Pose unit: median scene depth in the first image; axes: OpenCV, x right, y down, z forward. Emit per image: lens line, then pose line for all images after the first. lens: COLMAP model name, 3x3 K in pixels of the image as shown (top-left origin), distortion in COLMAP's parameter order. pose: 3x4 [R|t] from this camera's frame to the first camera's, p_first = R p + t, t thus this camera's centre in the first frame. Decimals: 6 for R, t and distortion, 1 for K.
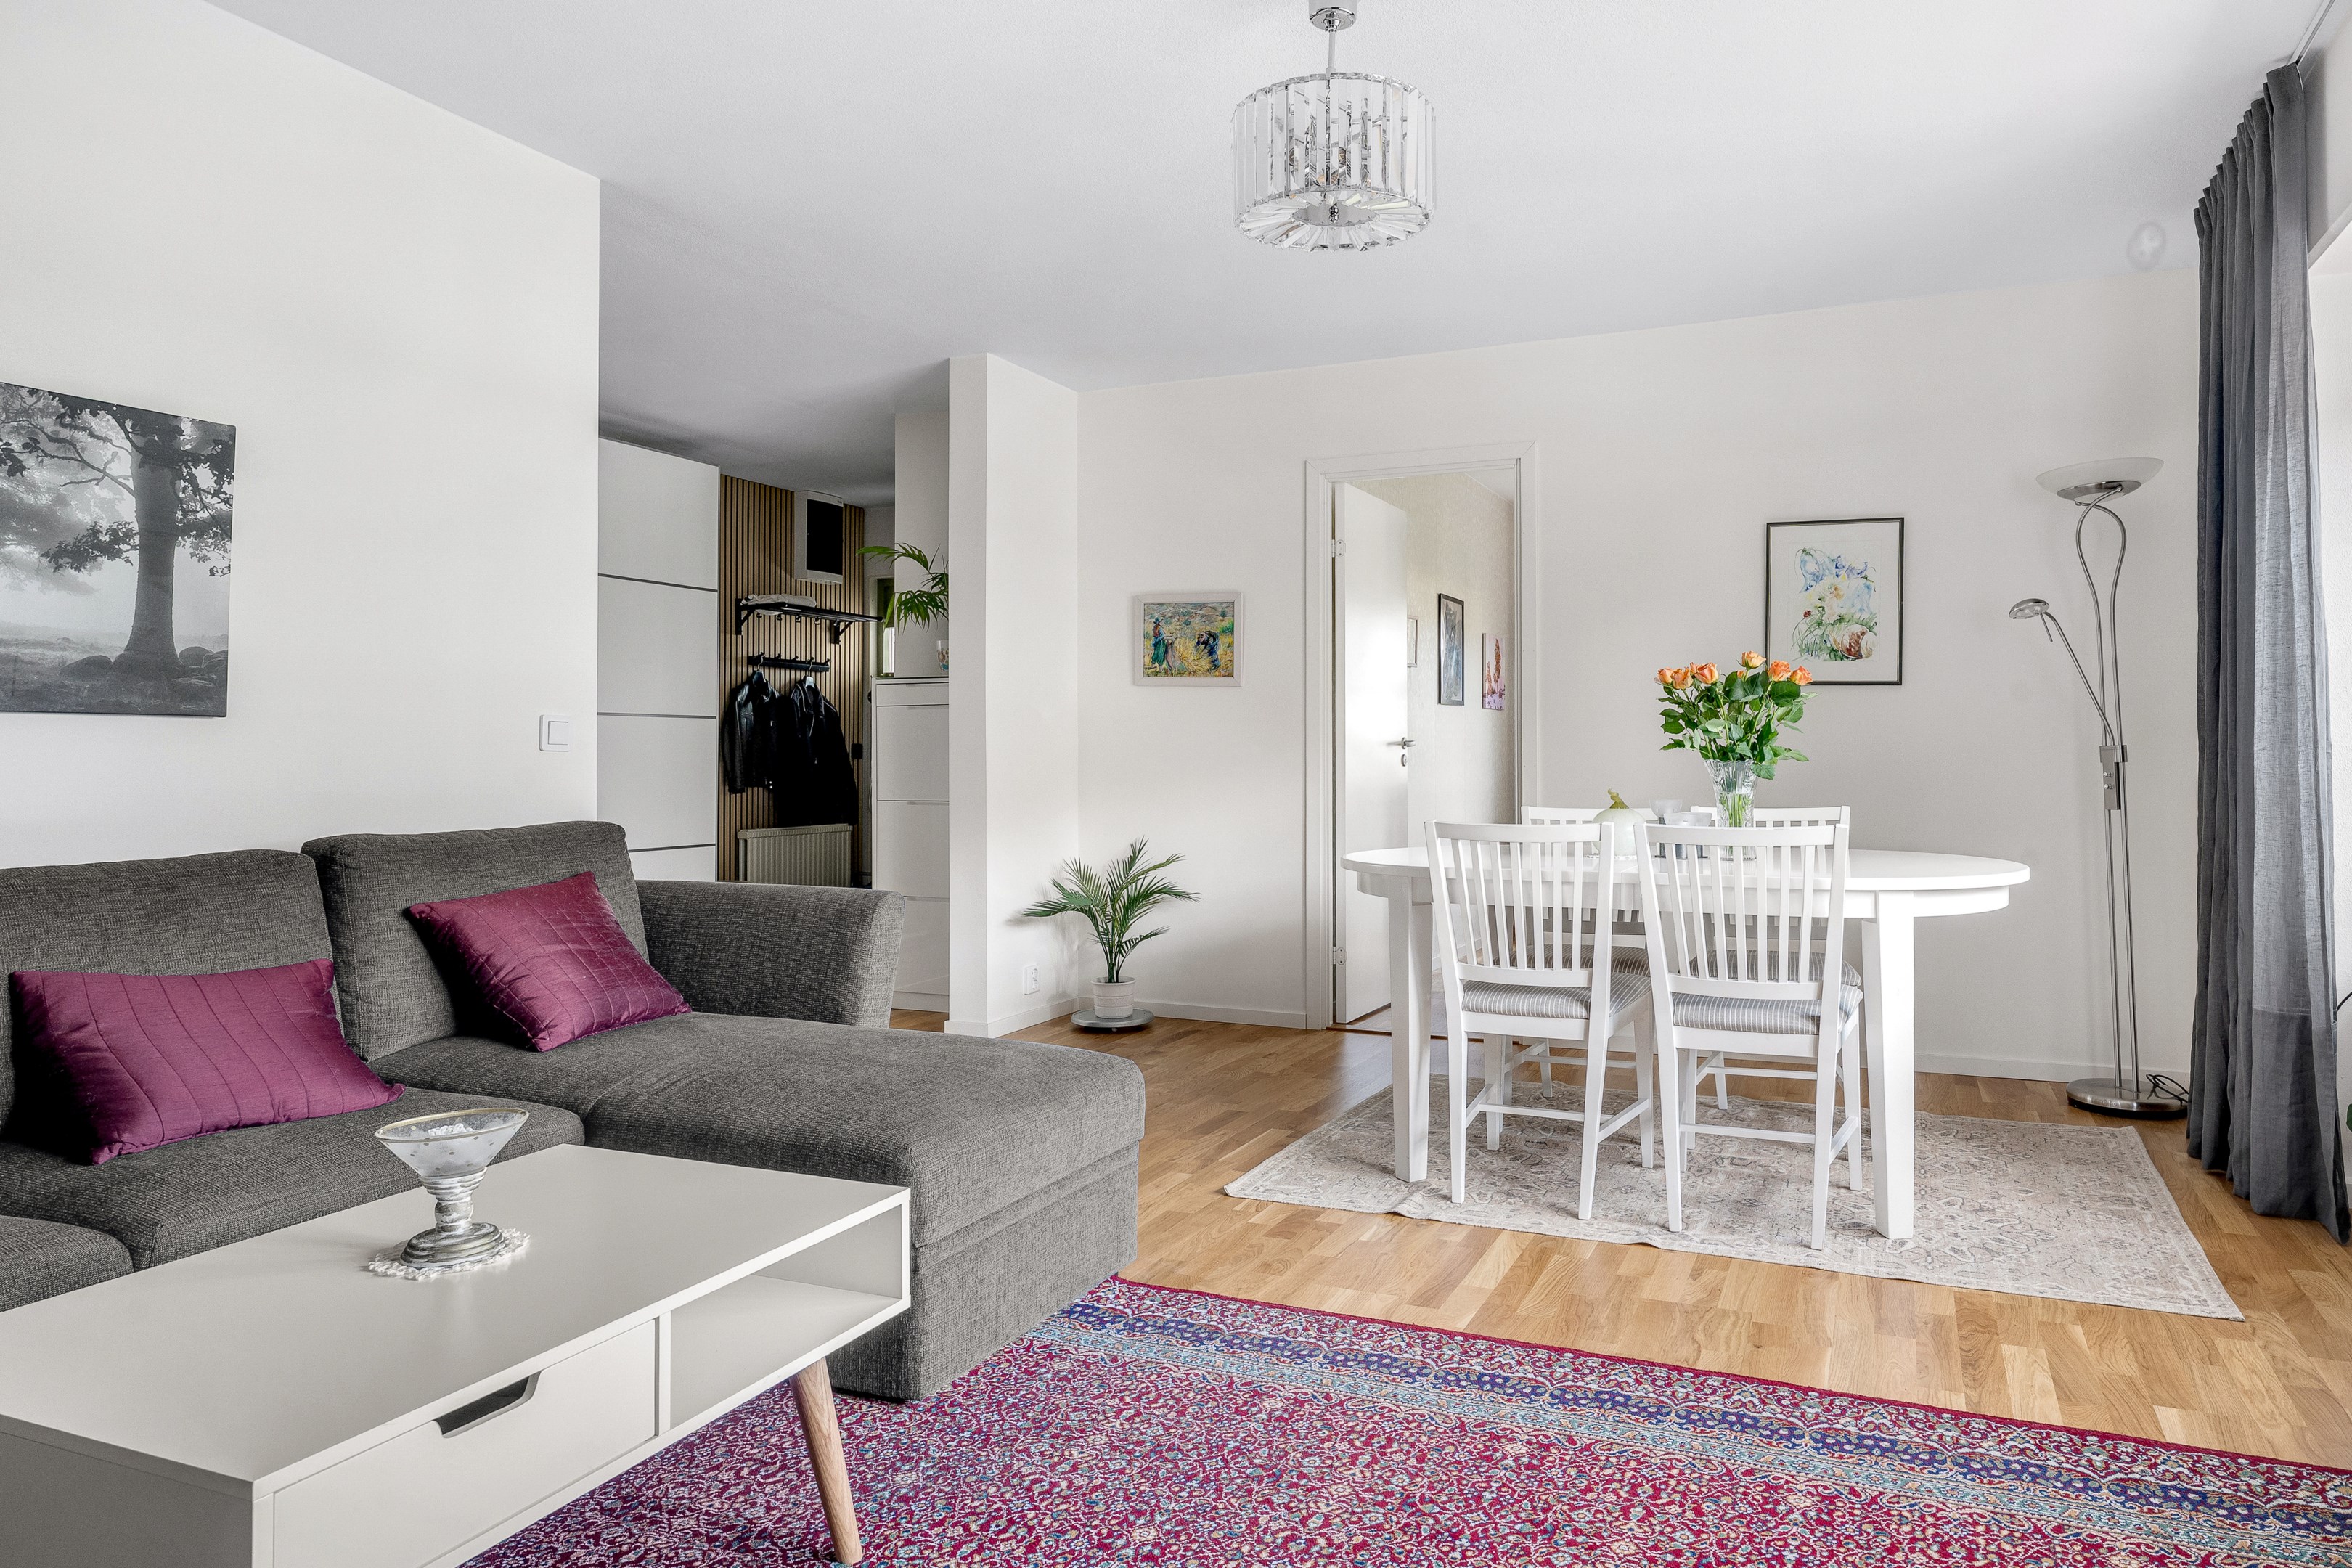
lens RADIAL K [[1437.4, 0, 1296.5], [0, 1437.4, 721.9], [0, 0, 1]] dist [0.003193, 0.000441]
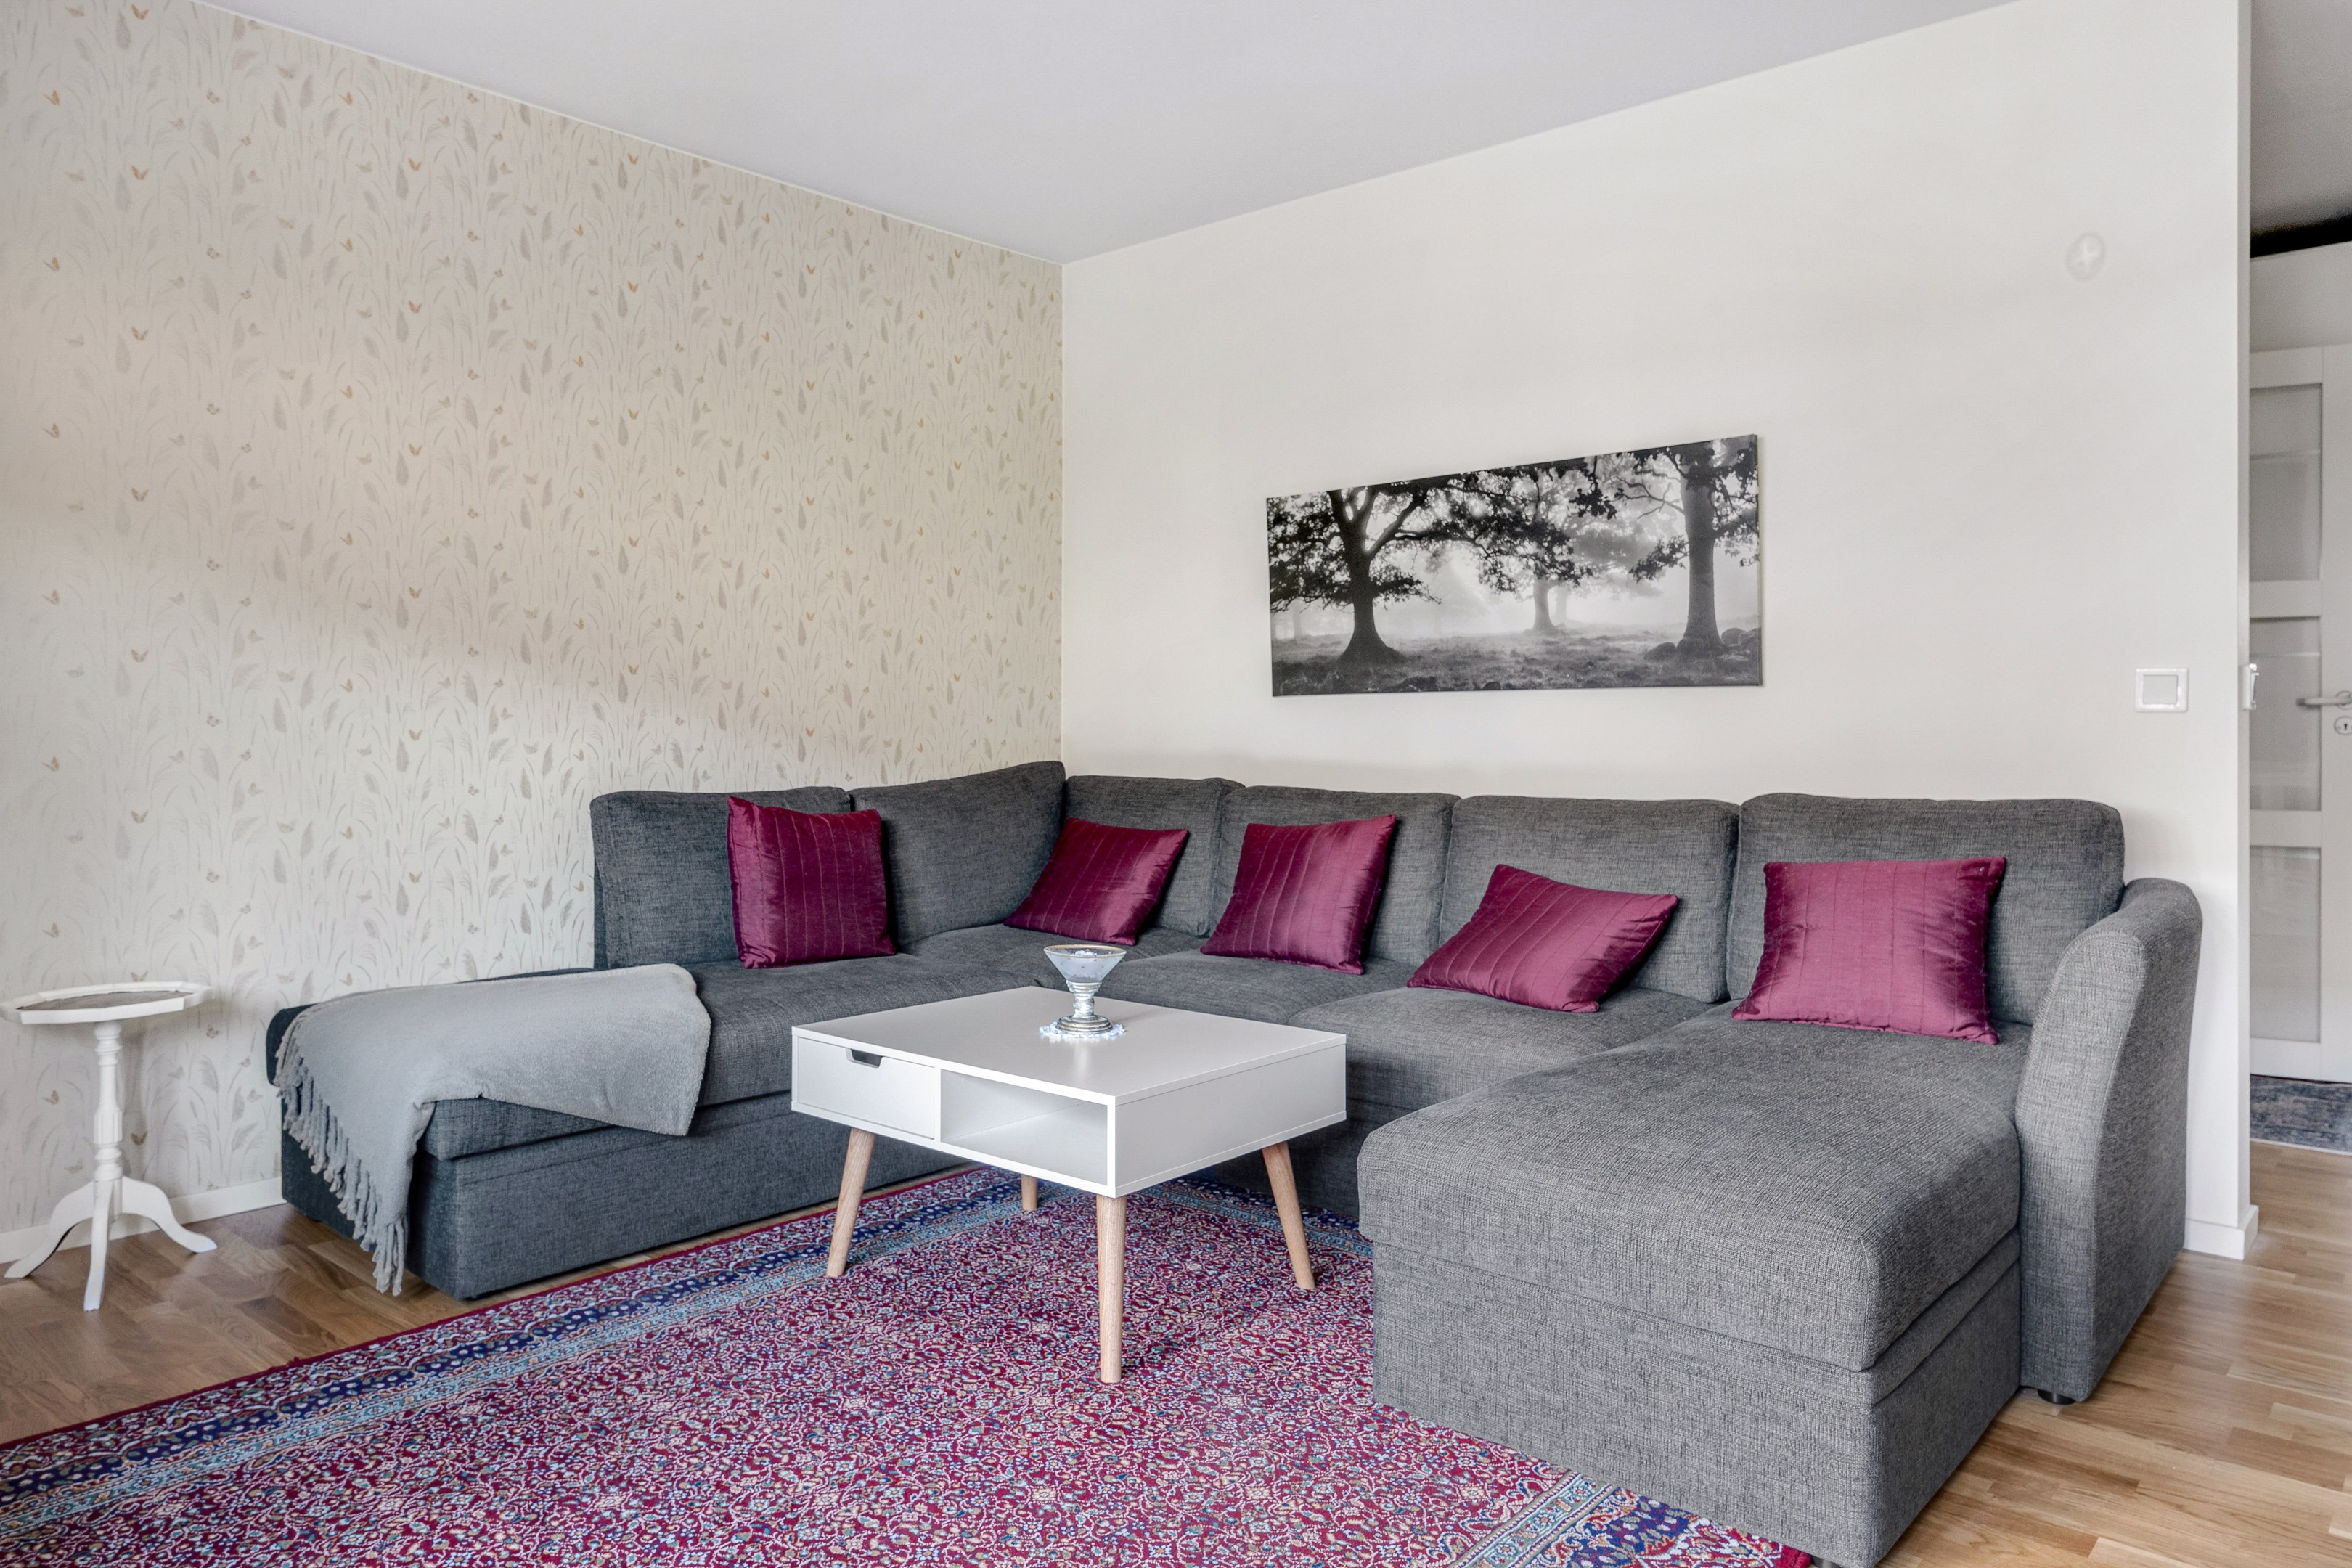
lens RADIAL K [[1543.1, 0, 1180.3], [0, 1543.1, 725.3], [0, 0, 1]] dist [0.000758, 0.003149]
pose [[-0.320057, 0.006163, -0.947378, 0.591176], [0.025153, 0.999682, -0.001994, 0.019423], [0.947064, -0.024467, -0.320111, 0.966692]]
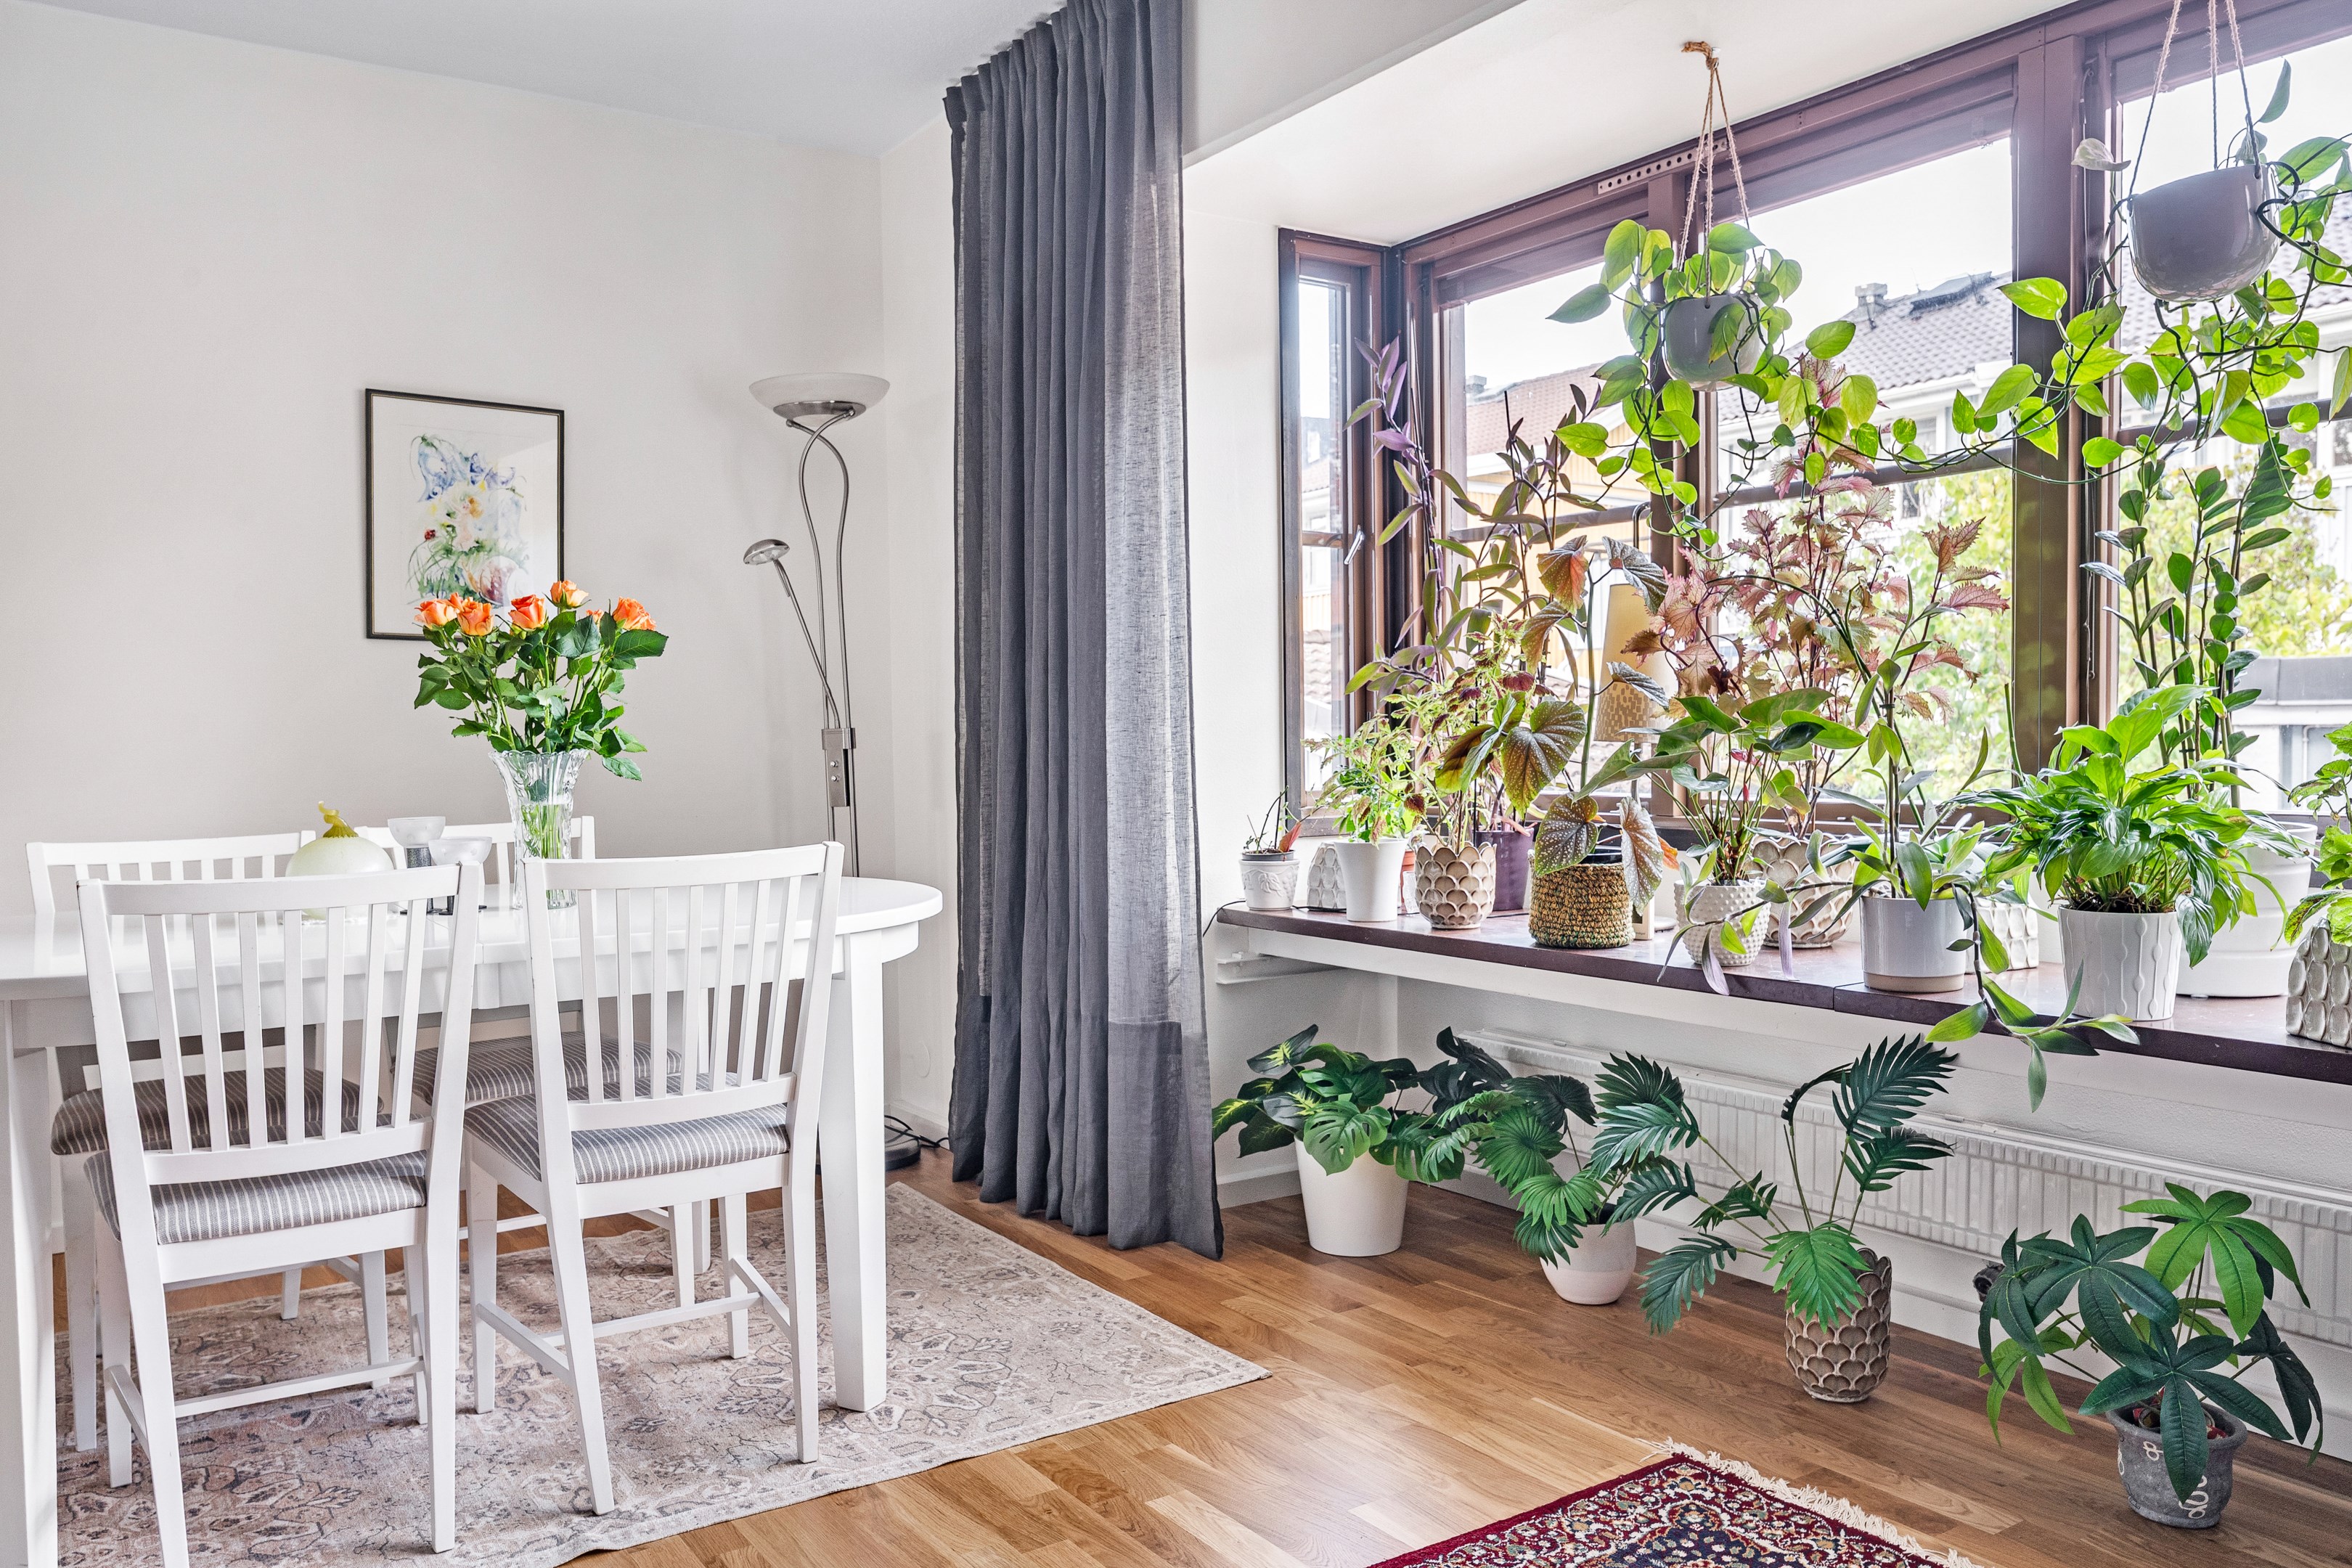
lens RADIAL K [[1760.7, 0, 1173.1], [0, 1760.7, 808.9], [0, 0, 1]] dist [0.008363, 0.002962]
pose [[0.560282, -0.040983, 0.827287, -0.237036], [-0.008396, 0.998443, 0.055149, 0.008037], [-0.828259, -0.037845, 0.559066, 0.419194]]
